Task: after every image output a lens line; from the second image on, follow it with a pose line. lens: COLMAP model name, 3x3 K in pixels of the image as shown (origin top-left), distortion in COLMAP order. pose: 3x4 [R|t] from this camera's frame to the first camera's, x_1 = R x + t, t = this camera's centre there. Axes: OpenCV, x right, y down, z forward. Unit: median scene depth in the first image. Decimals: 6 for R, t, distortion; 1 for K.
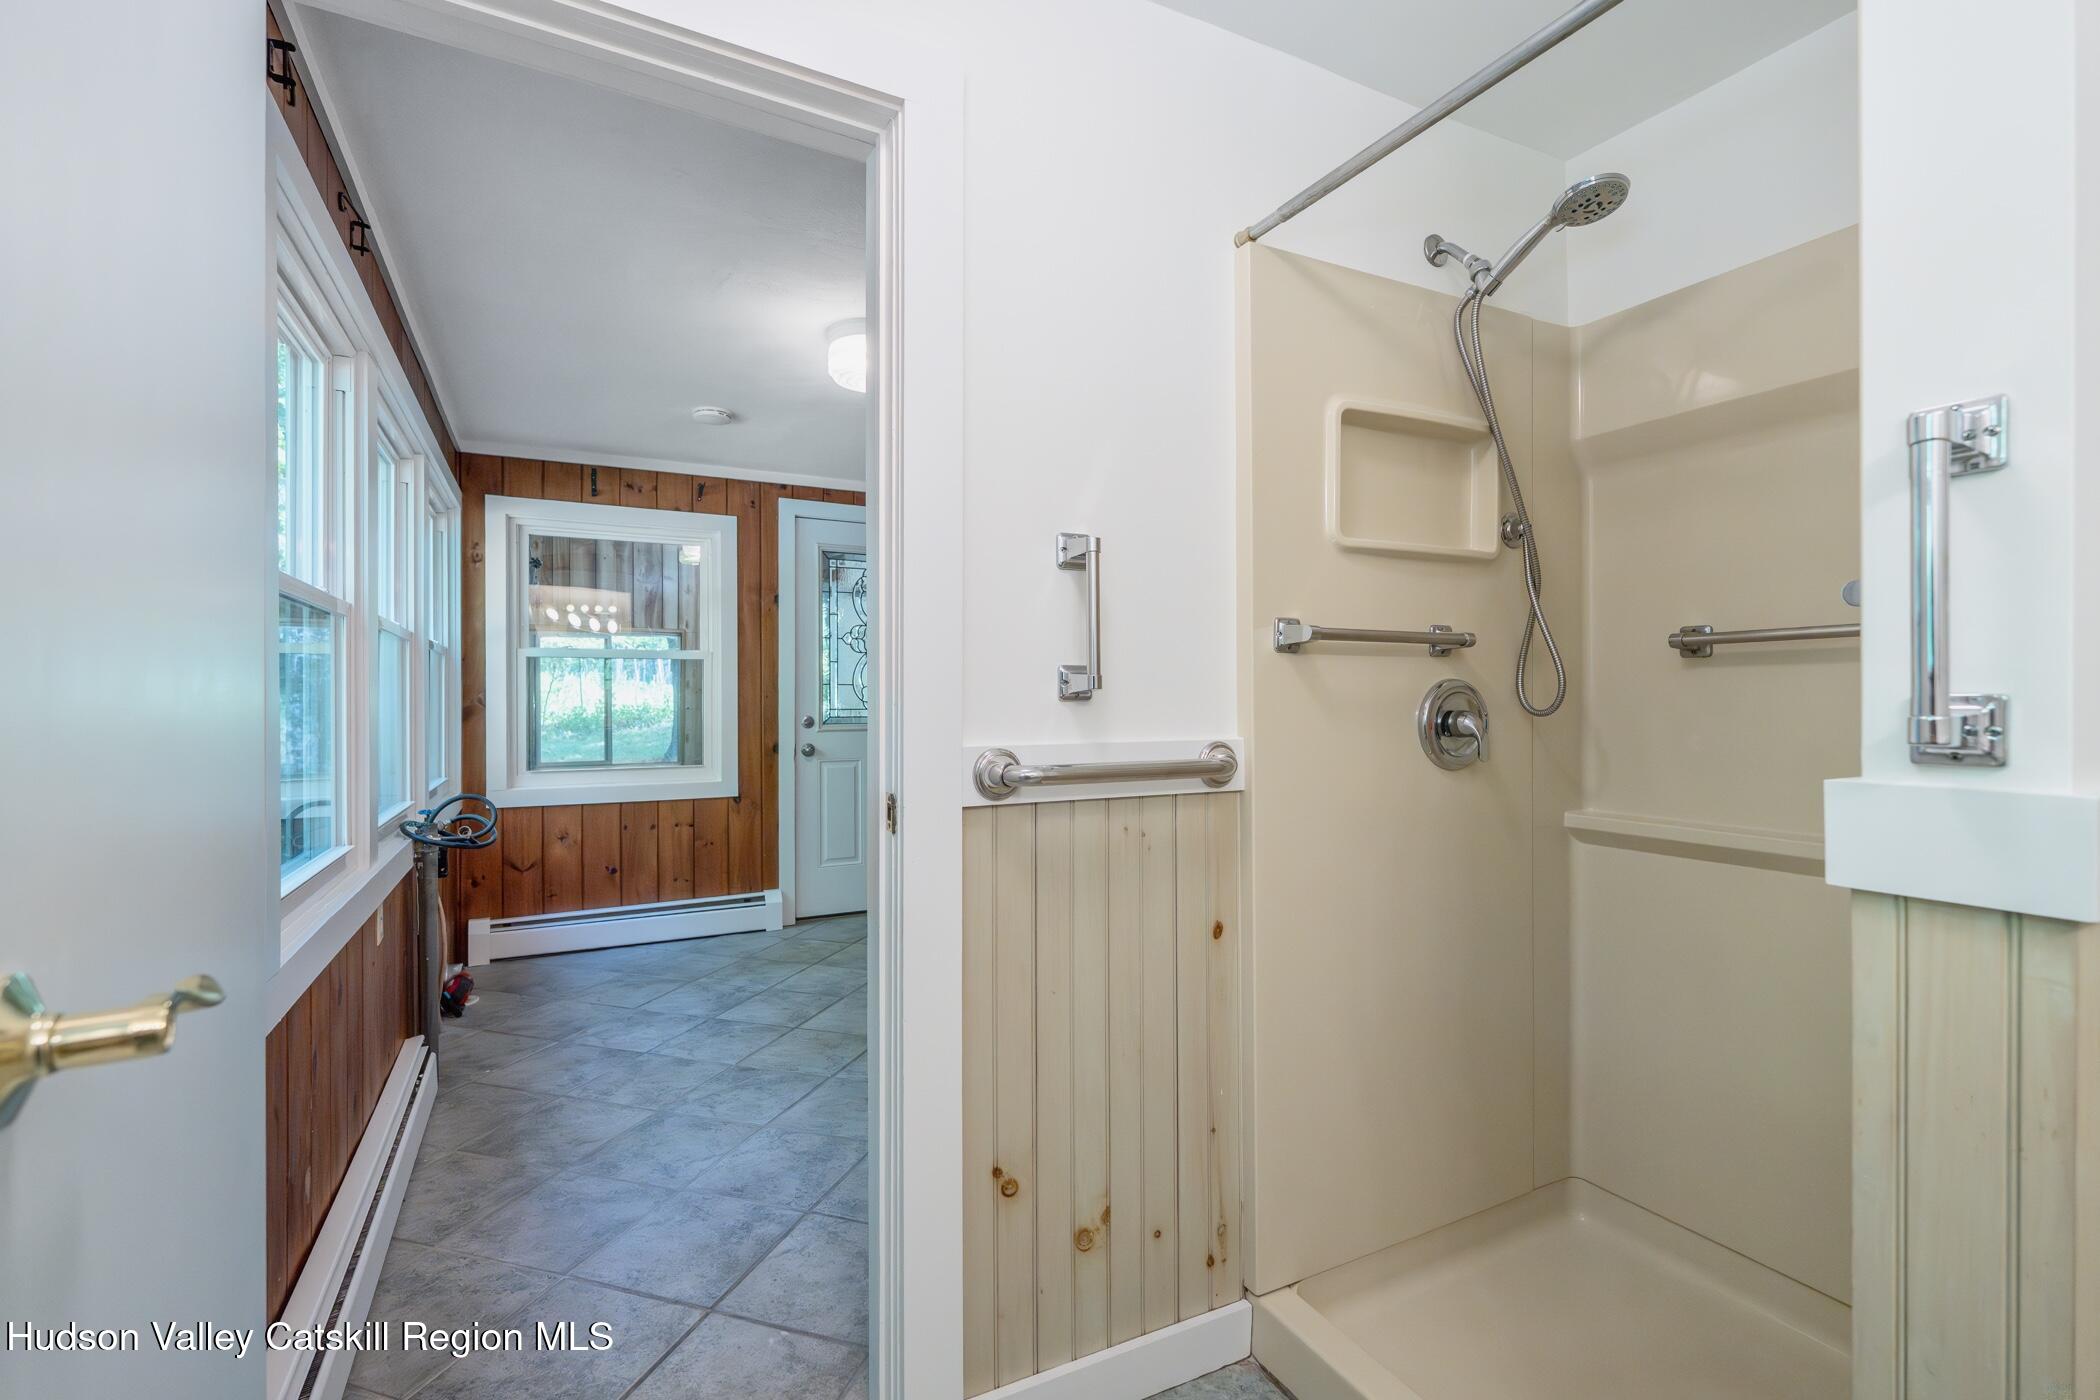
lens RADIAL K [[837.3, 0, 854.8], [0, 837.3, 698.7], [0, 0, 1]] dist [0.001436, 0.000062]
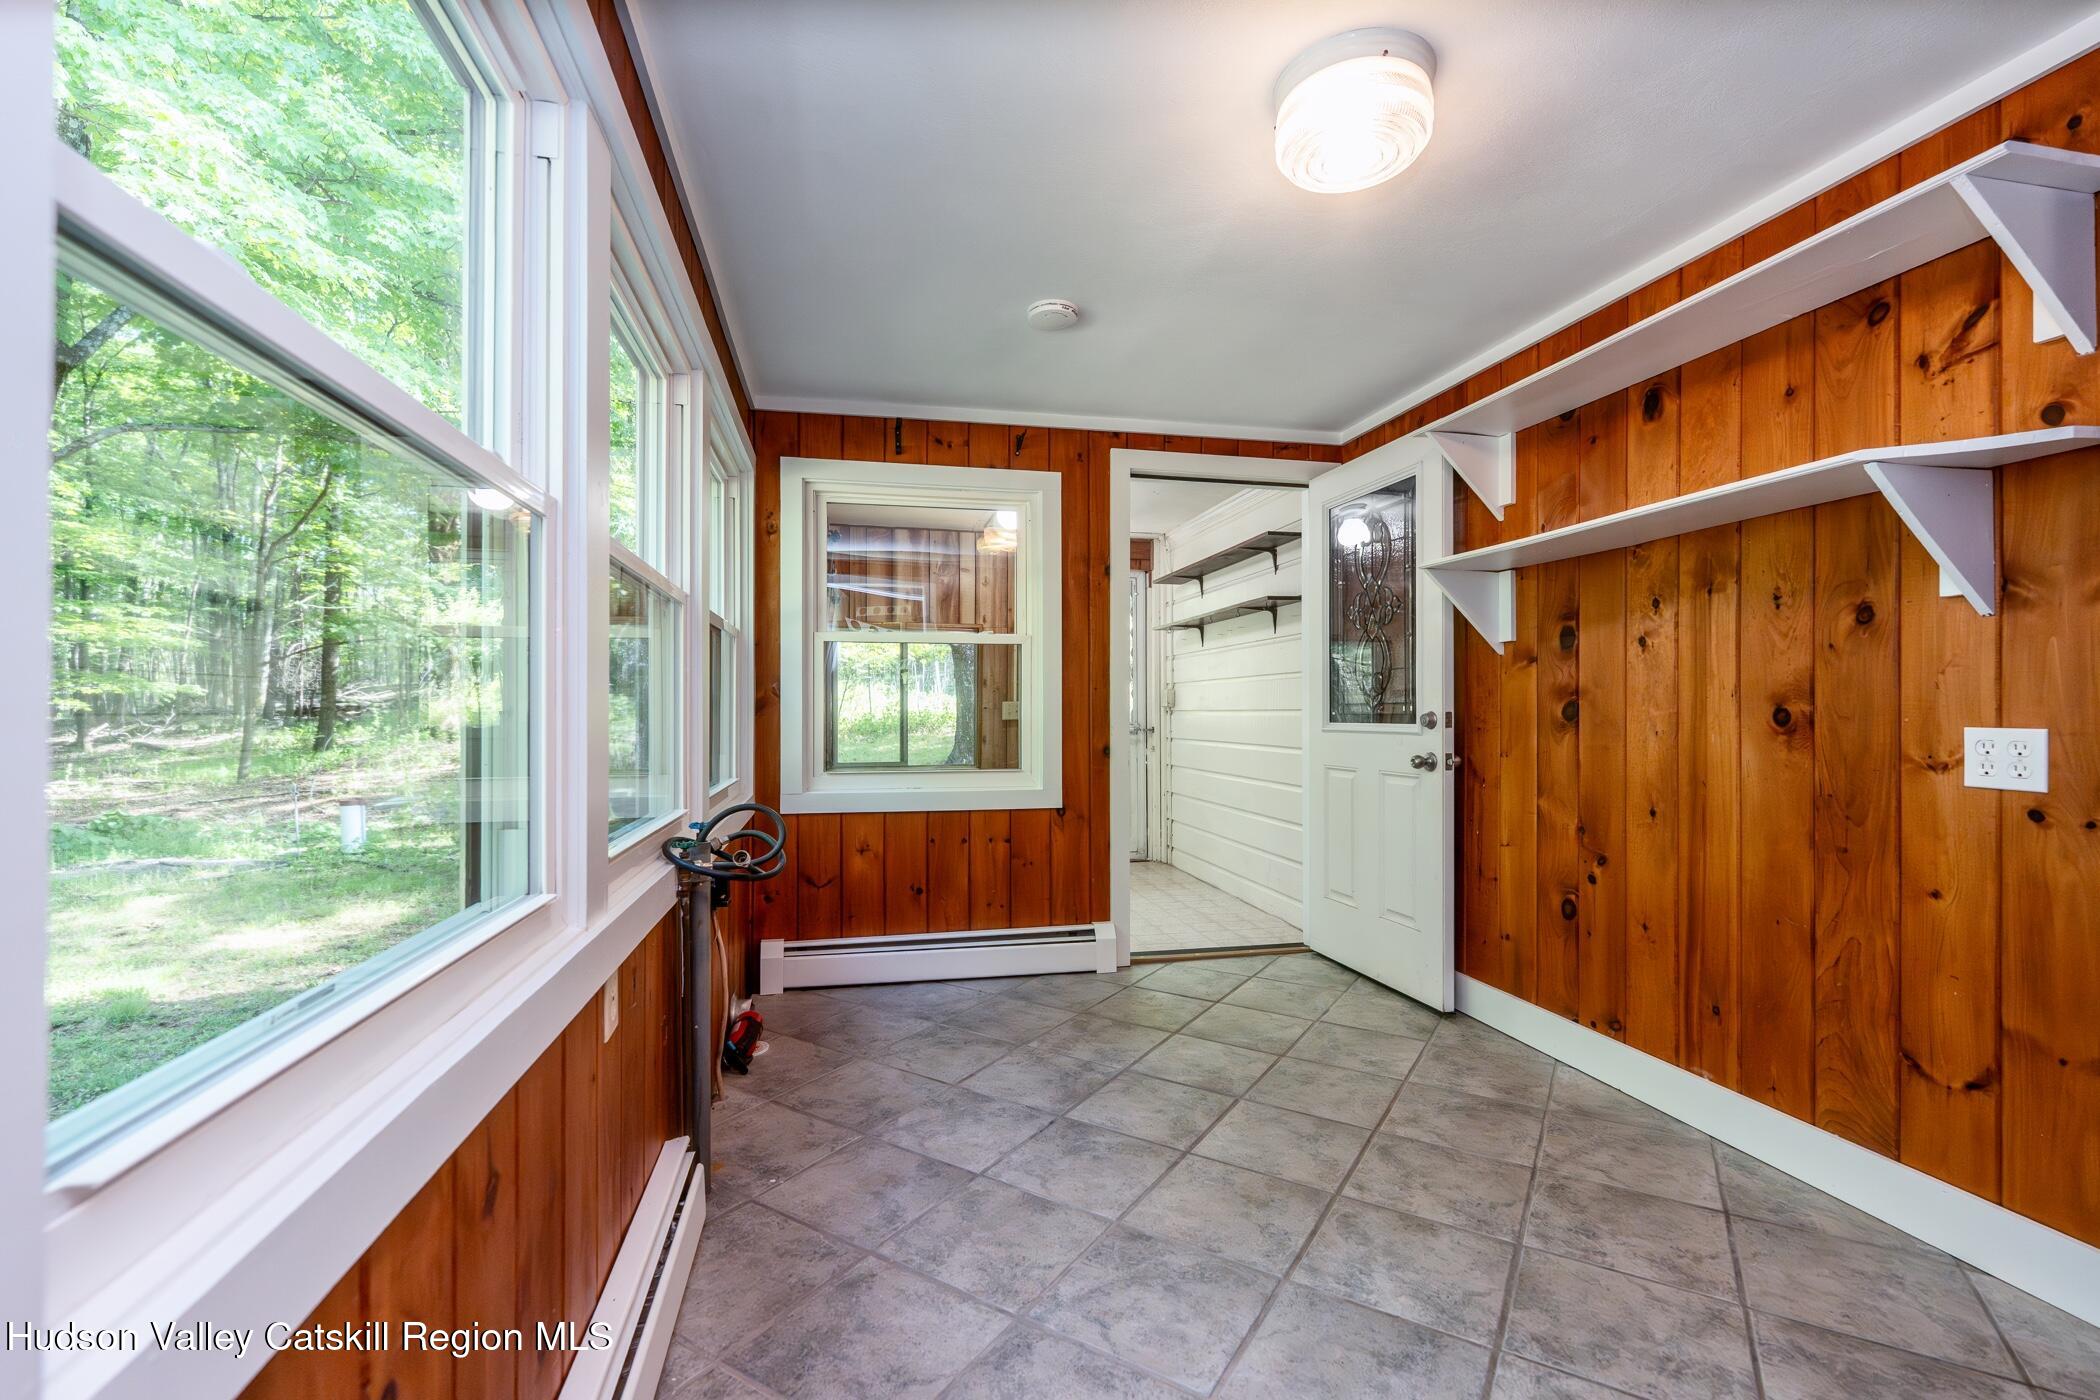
lens RADIAL K [[742.5, 0, 928.6], [0, 742.5, 705.7], [0, 0, 1]] dist [-0.000631, -0.000092]
pose [[0.972863, 0.000972, -0.231382, -0.117772], [-0.002230, 0.999984, -0.005176, 0.022991], [0.231373, 0.005551, 0.972849, 0.300841]]
